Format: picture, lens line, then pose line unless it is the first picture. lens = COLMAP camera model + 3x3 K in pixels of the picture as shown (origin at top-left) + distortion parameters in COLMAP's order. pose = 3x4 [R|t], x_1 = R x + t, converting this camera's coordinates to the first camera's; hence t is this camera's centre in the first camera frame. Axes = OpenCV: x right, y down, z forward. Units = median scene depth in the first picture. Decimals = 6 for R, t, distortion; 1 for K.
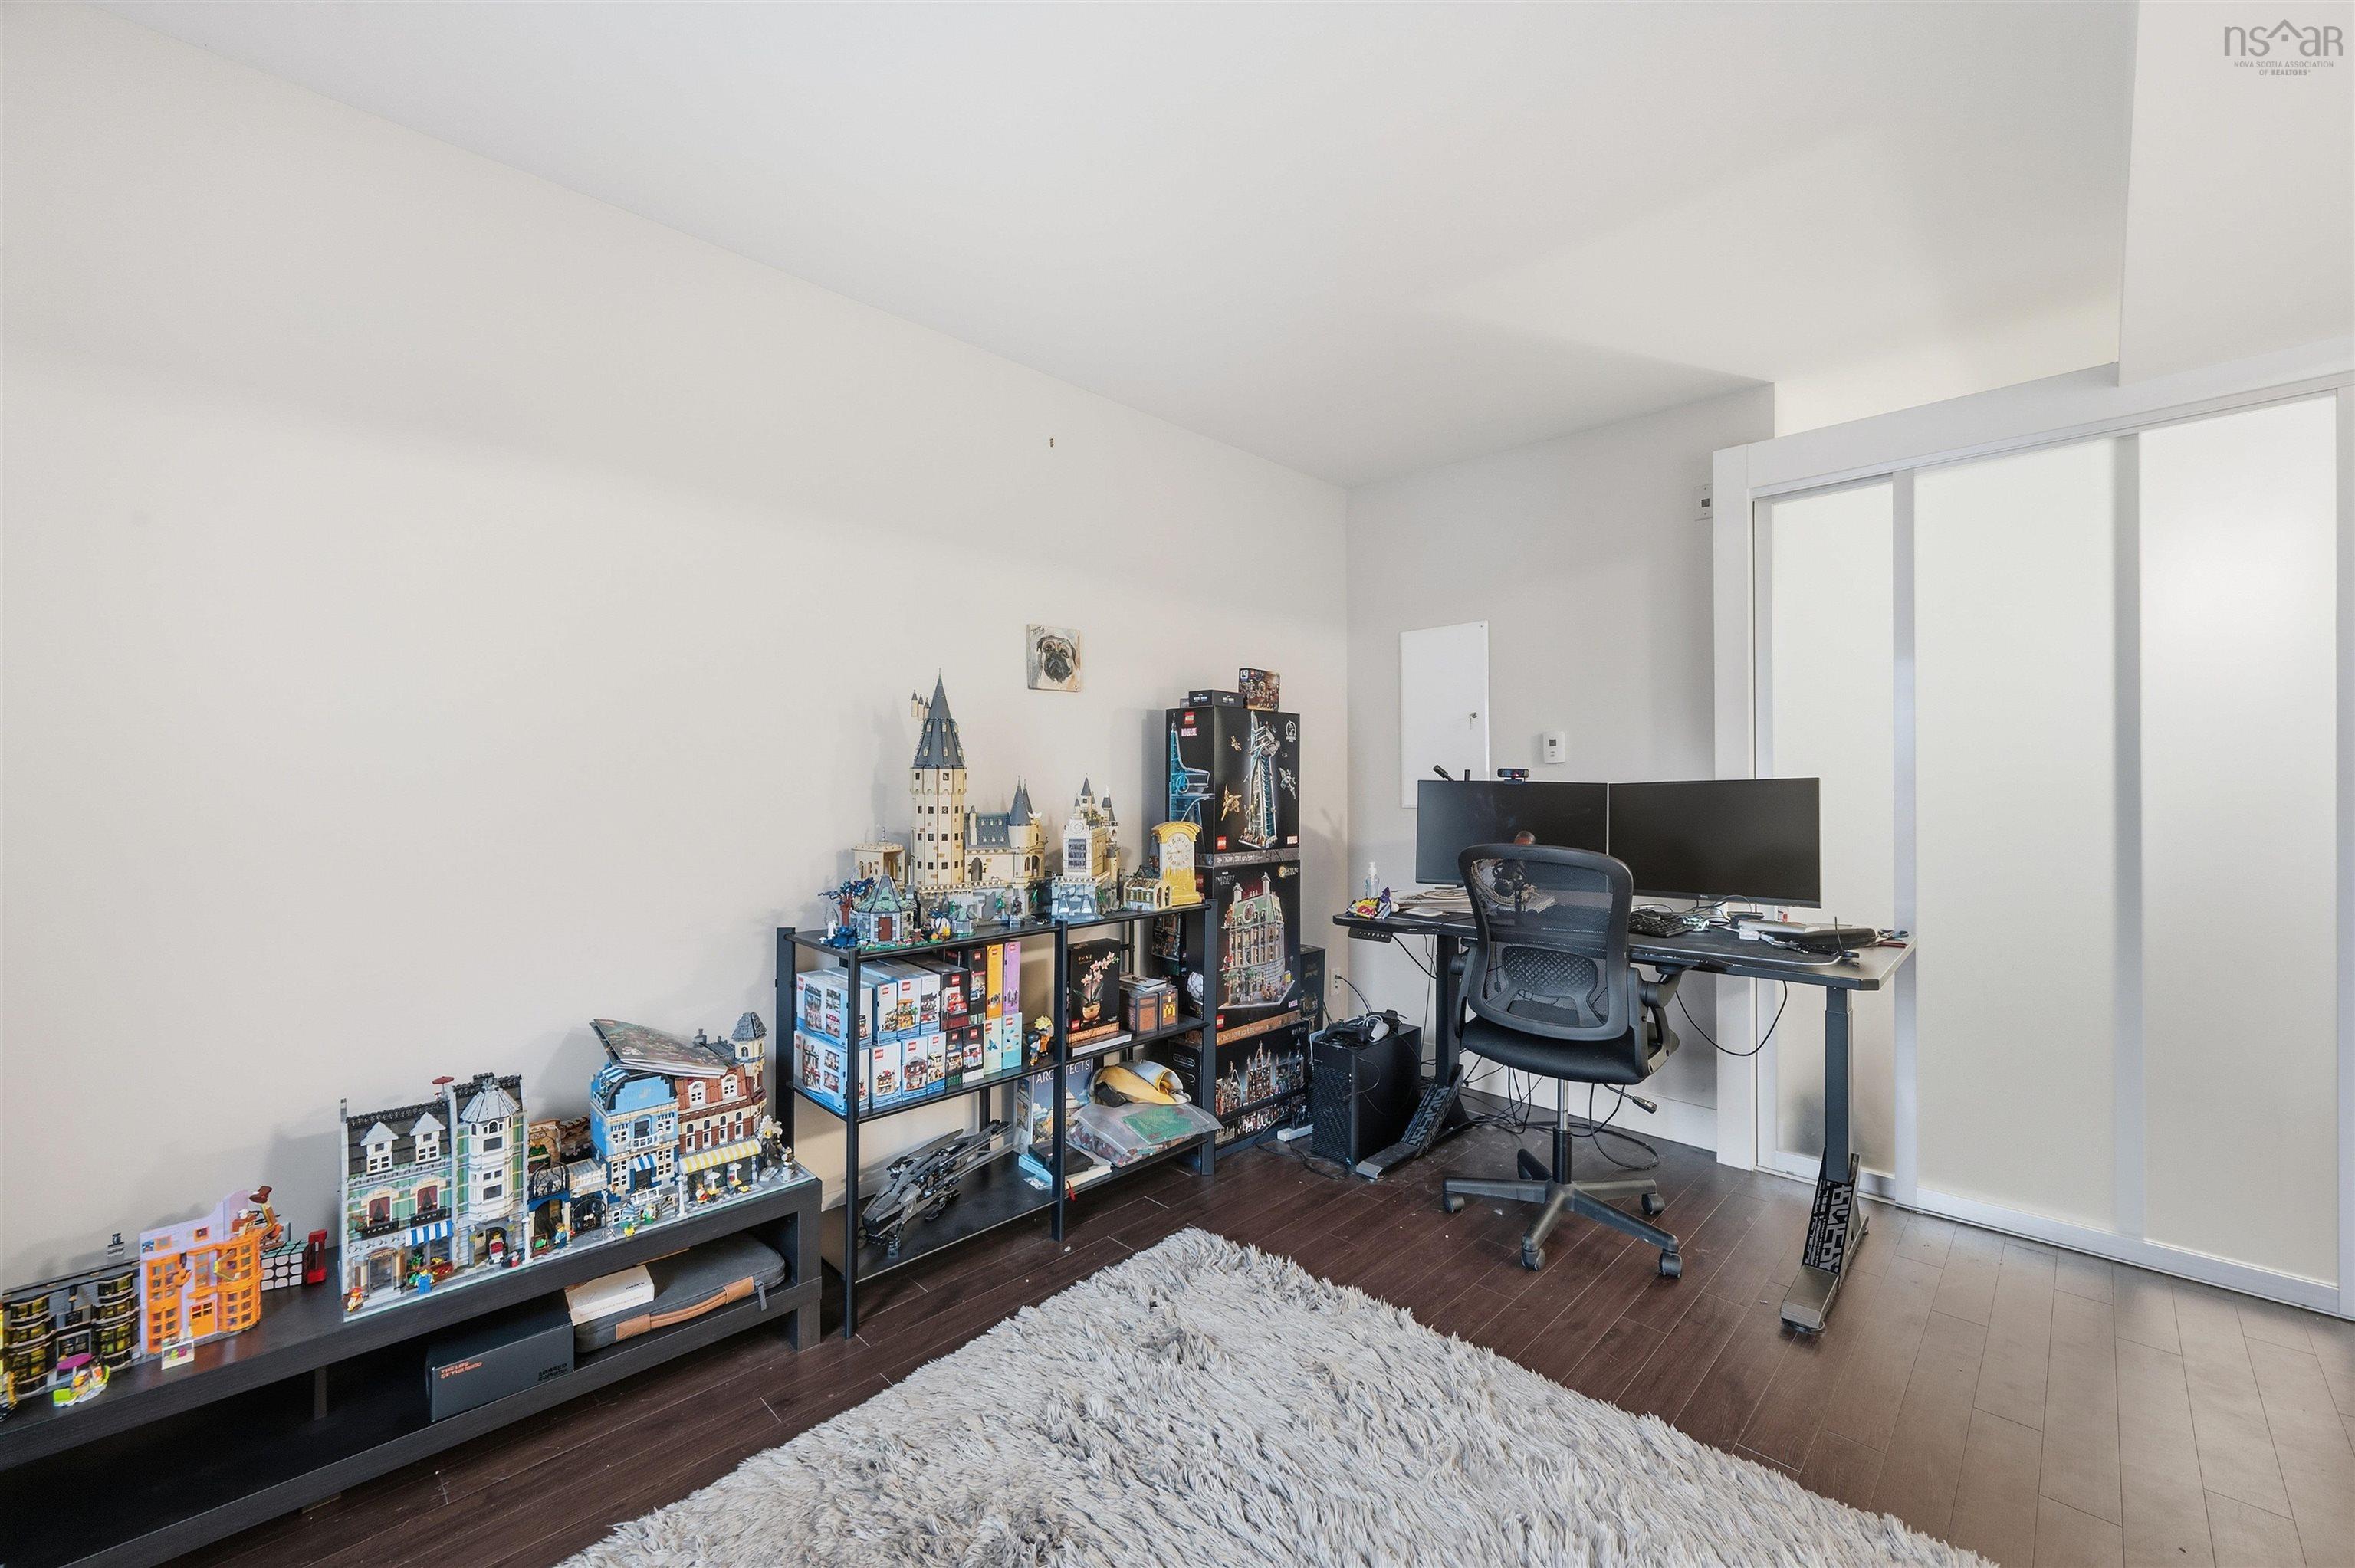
lens RADIAL K [[926.4, 0, 1183.0], [0, 926.4, 785.4], [0, 0, 1]] dist [-0.000680, 0.000099]
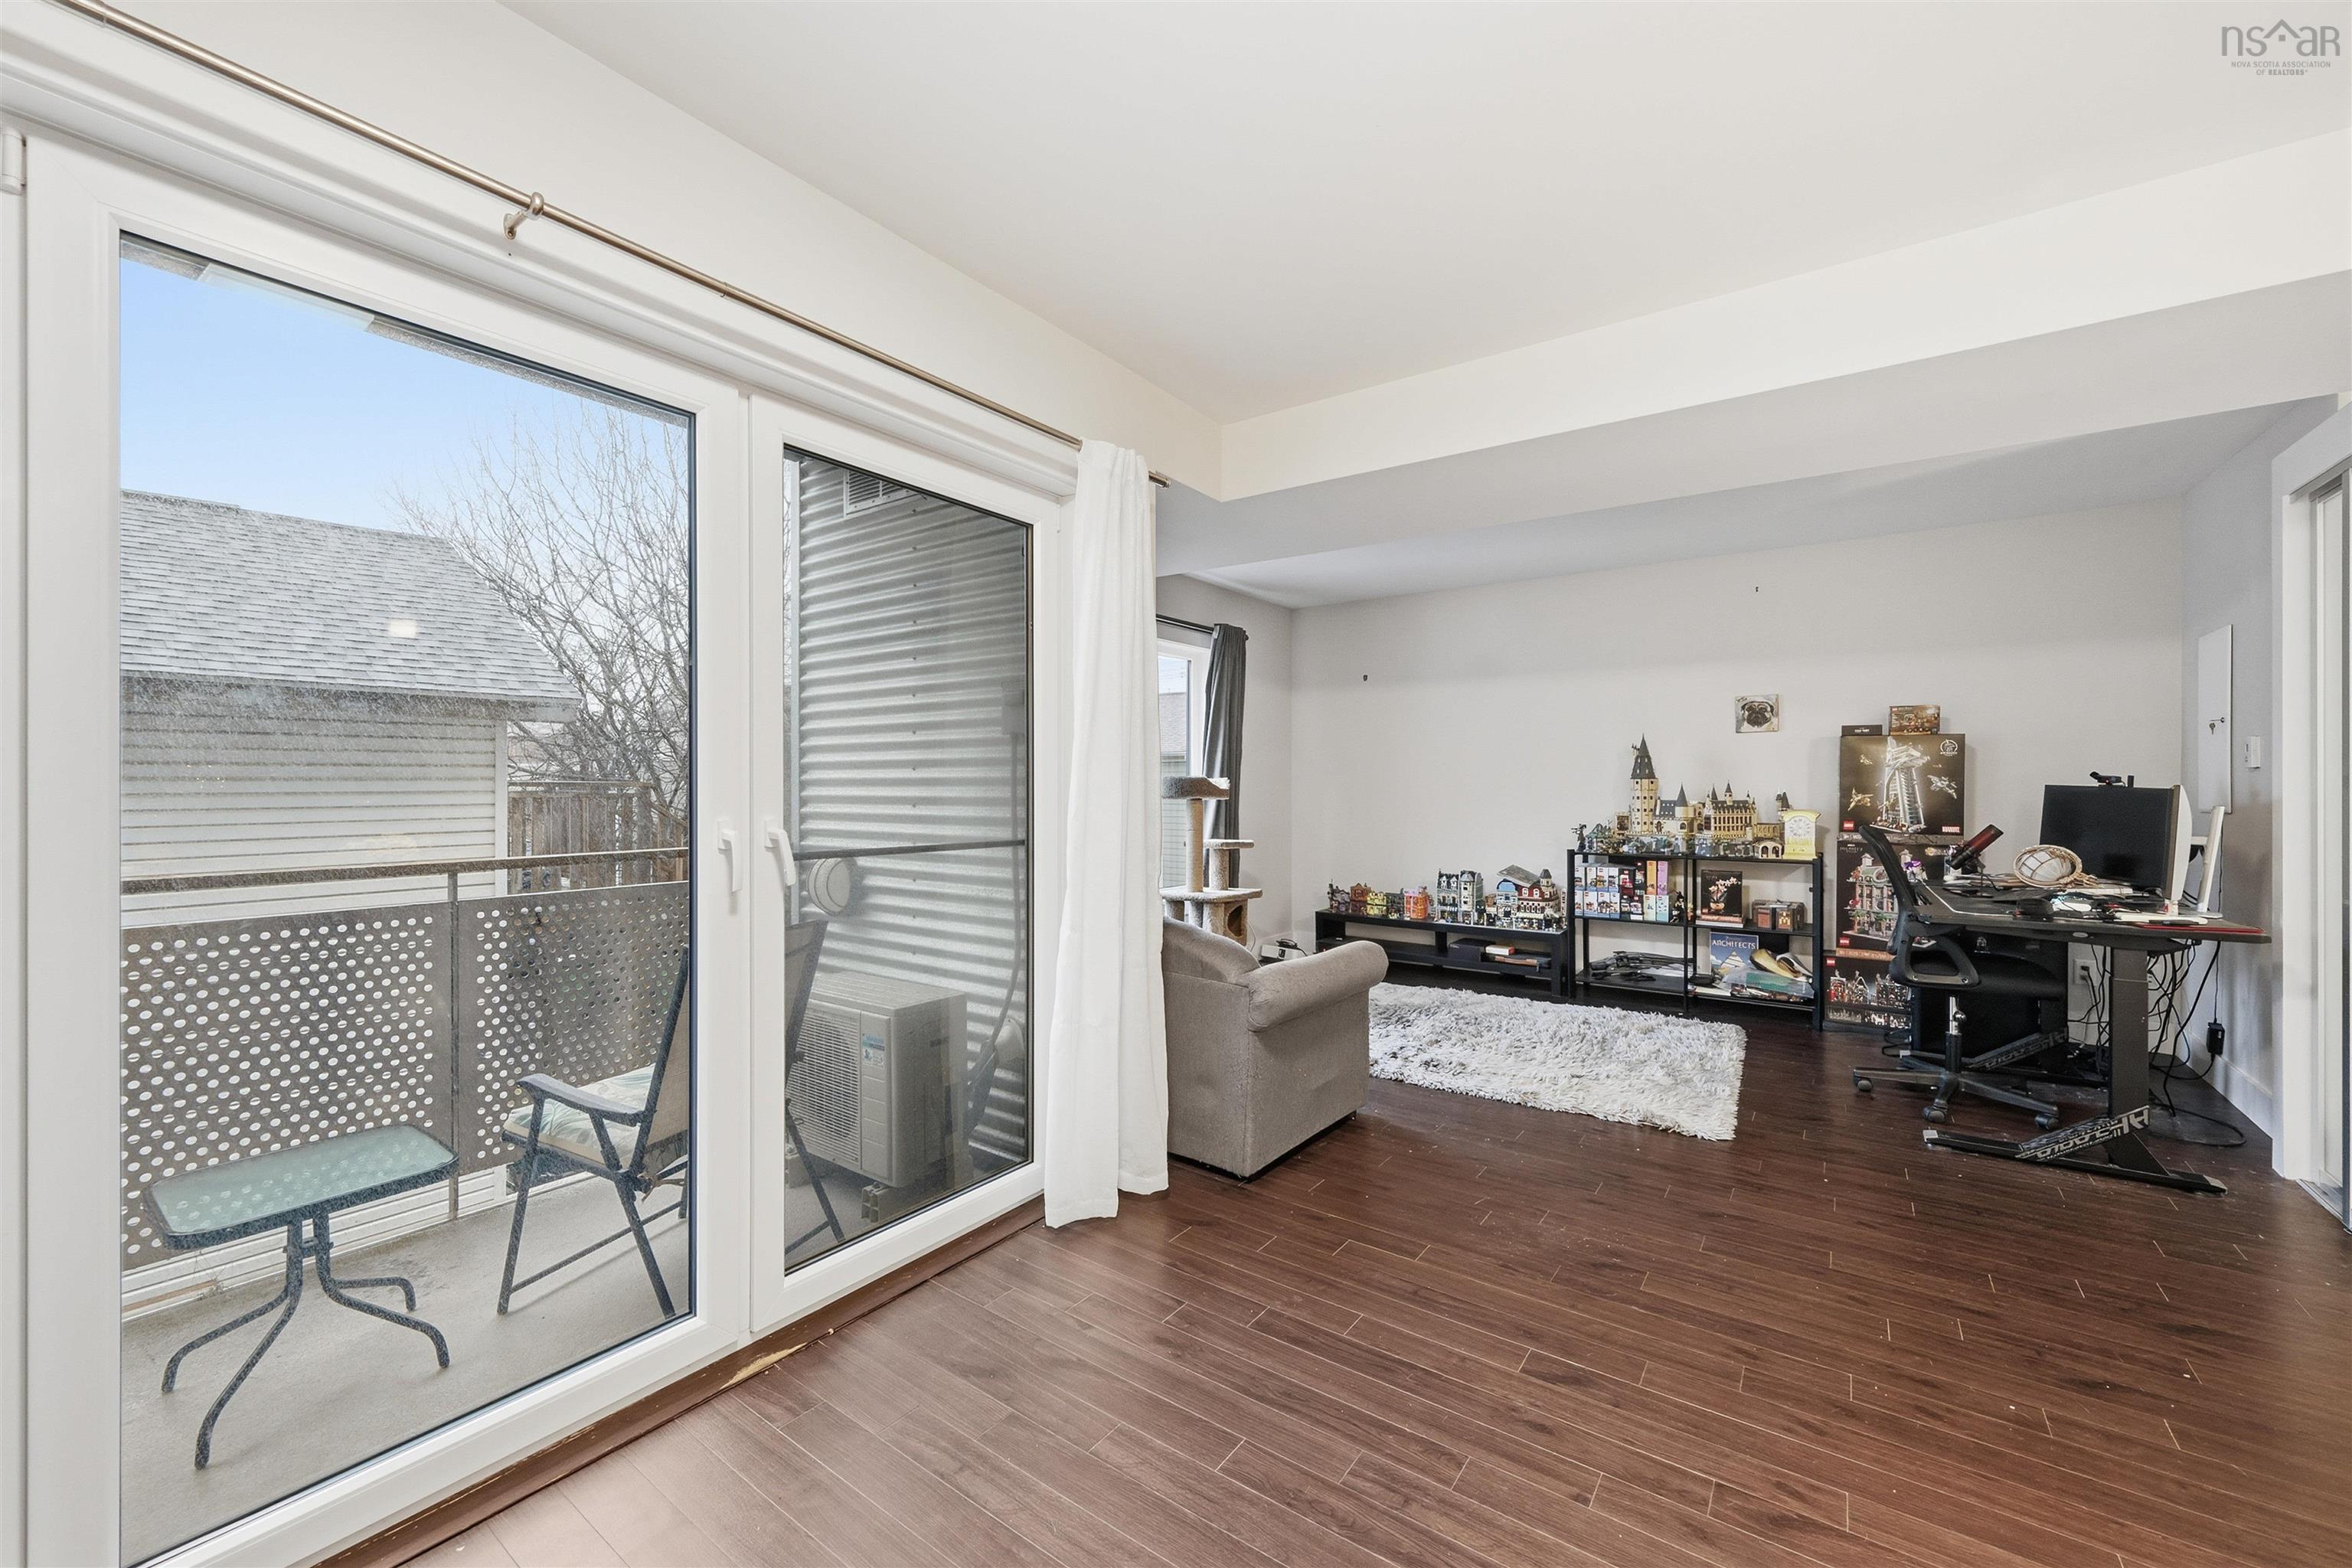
lens RADIAL K [[925.3, 0, 1181.5], [0, 925.3, 785.4], [0, 0, 1]] dist [-0.000680, 0.000099]
pose [[0.152528, 0.006723, -0.988276, 1.721061], [-0.002499, 0.999976, 0.006417, -0.013556], [0.988296, 0.001491, 0.152541, -0.399922]]
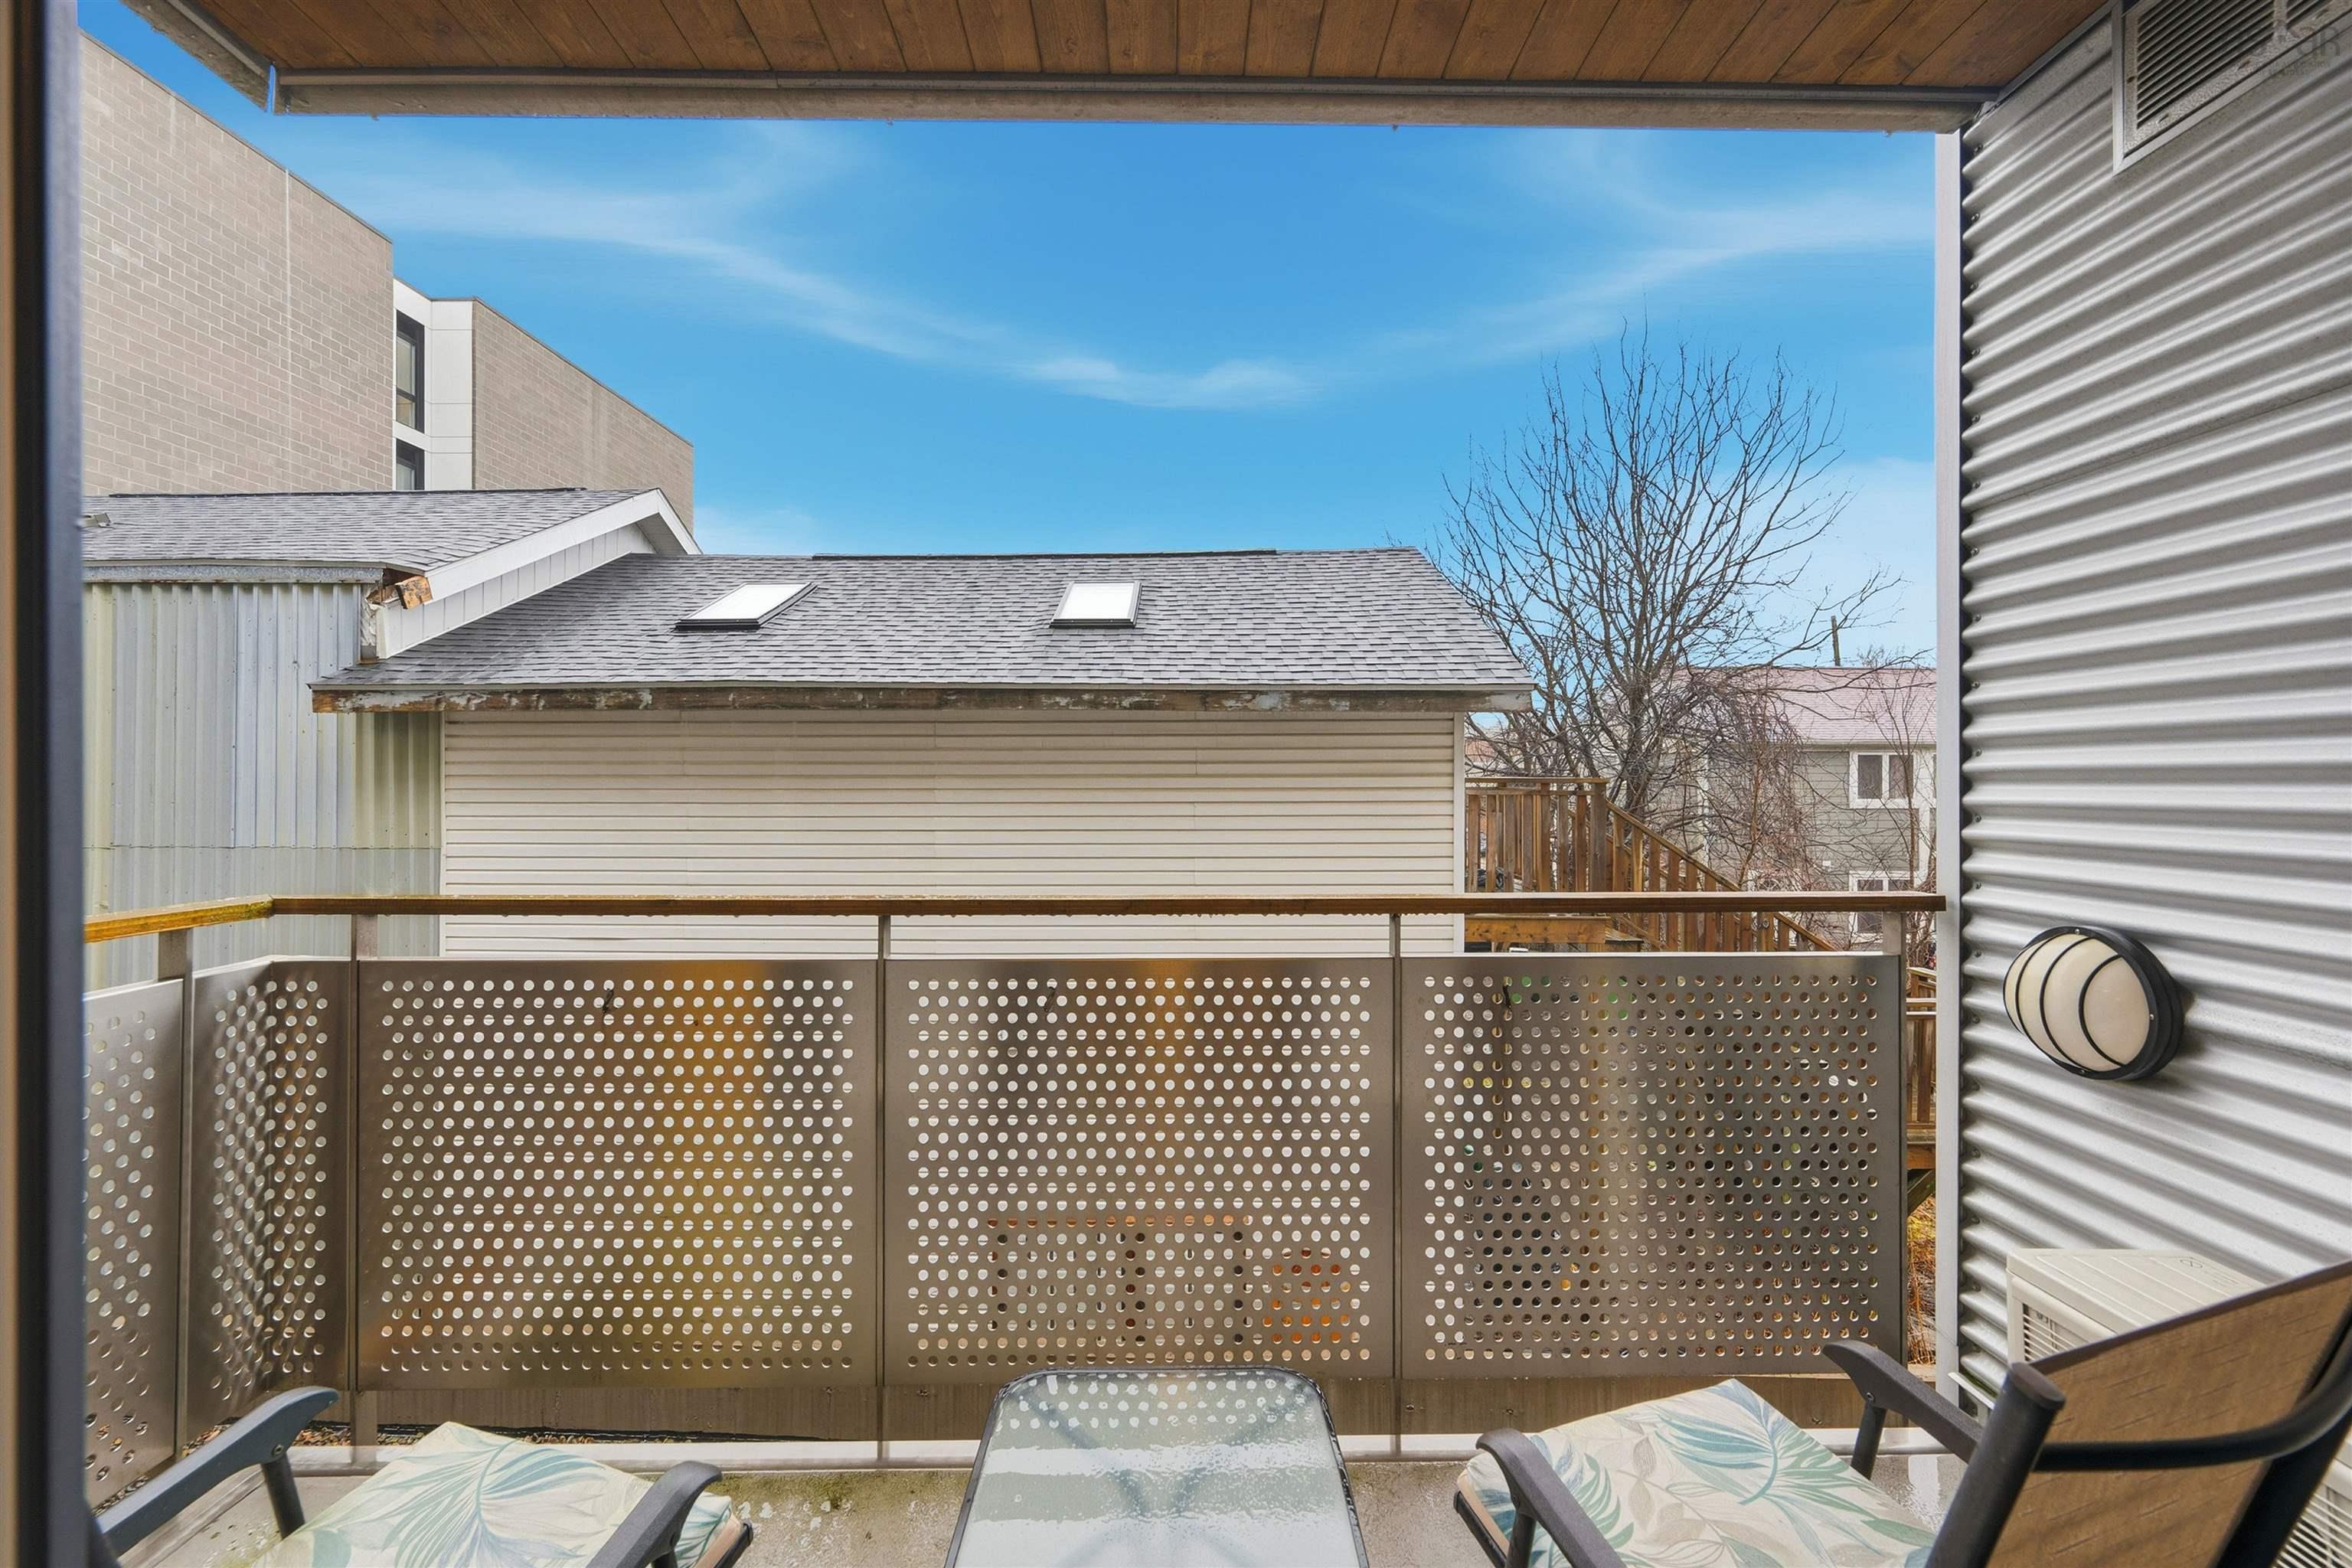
lens RADIAL K [[940.2, 0, 1179.6], [0, 940.2, 777.9], [0, 0, 1]] dist [-0.000648, -0.000188]
pose [[-0.697254, 0.003965, -0.716813, 1.098342], [0.003204, 0.999992, 0.002415, -0.009447], [0.716817, -0.000613, -0.697261, -0.720799]]
